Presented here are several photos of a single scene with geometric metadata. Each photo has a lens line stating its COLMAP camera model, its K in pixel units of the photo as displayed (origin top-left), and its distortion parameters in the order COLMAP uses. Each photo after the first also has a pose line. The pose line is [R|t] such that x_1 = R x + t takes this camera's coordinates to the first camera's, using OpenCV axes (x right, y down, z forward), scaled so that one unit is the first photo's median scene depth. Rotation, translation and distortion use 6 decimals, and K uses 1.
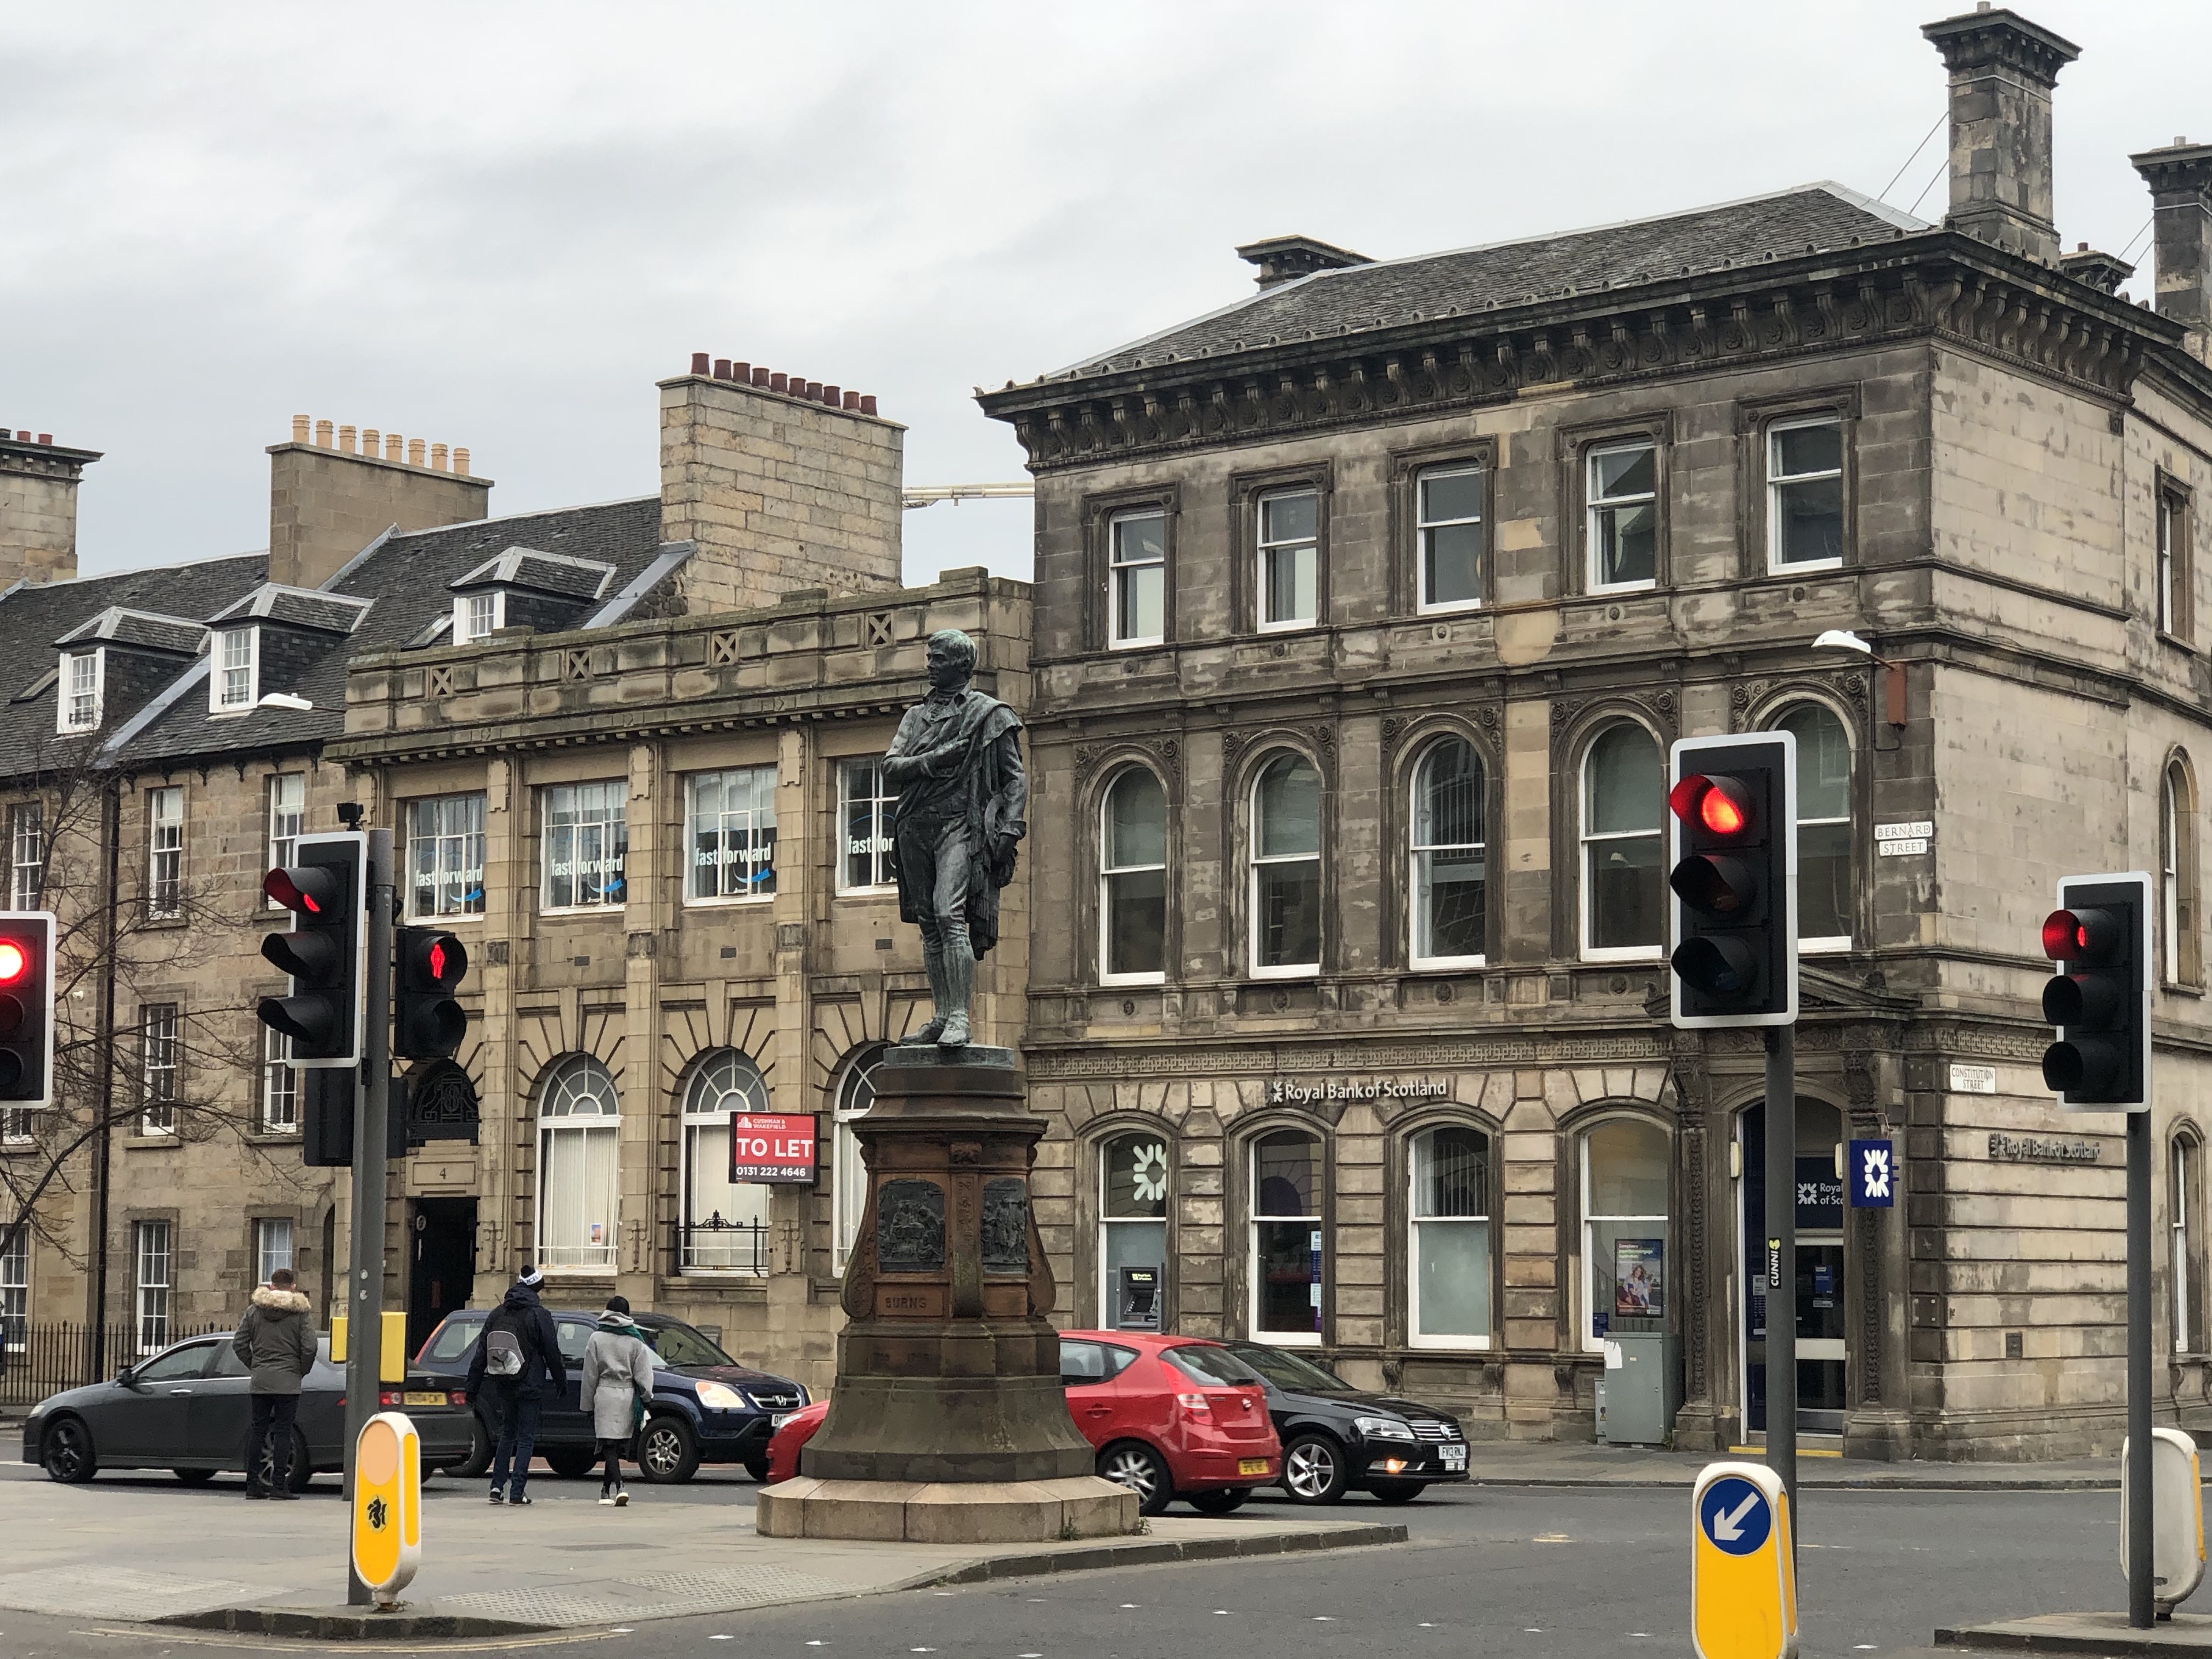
lens RADIAL K [[4700.8, 0, 1110.9], [0, 4700.8, 837.2], [0, 0, 1]] dist [-0.082239, 0.000000]
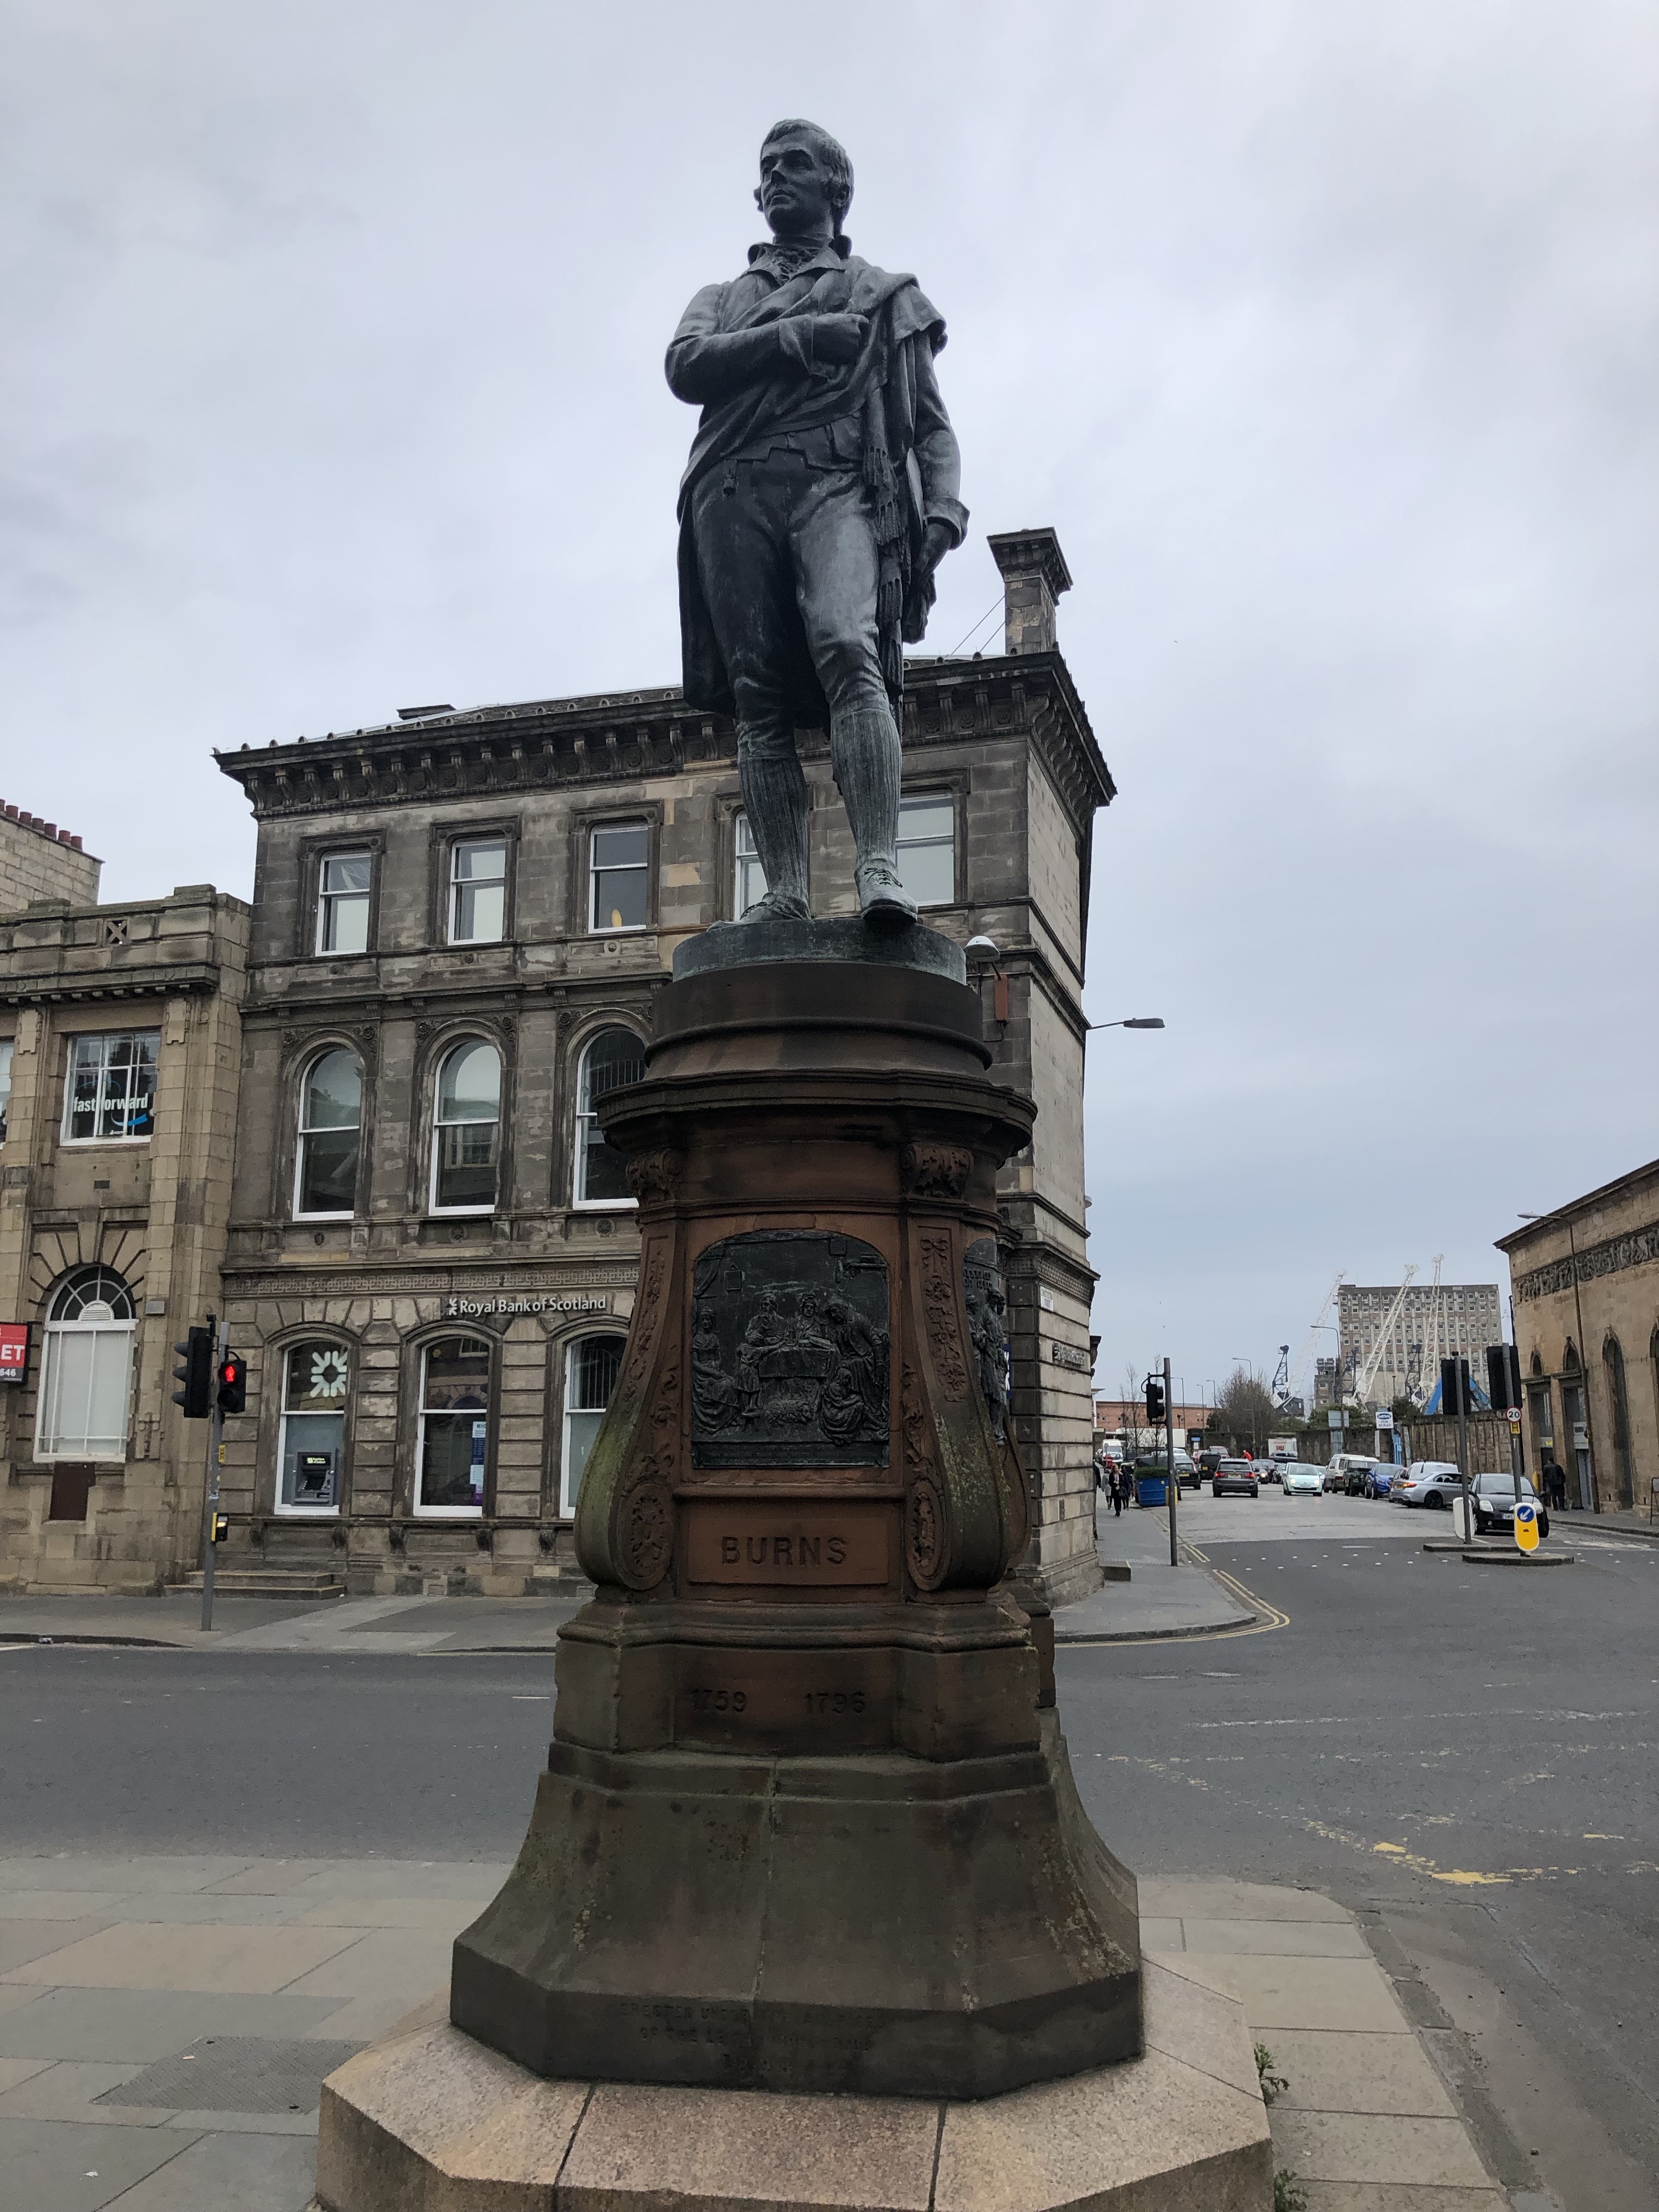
lens RADIAL K [[1980.0, 0, 933.9], [0, 1980.0, 1053.1], [0, 0, 1]] dist [0.059984, -0.154604]
pose [[0.919887, 0.072052, 0.385507, -0.054060], [-0.031004, 0.993262, -0.111662, 0.042077], [-0.390955, 0.090764, 0.915923, 0.463253]]
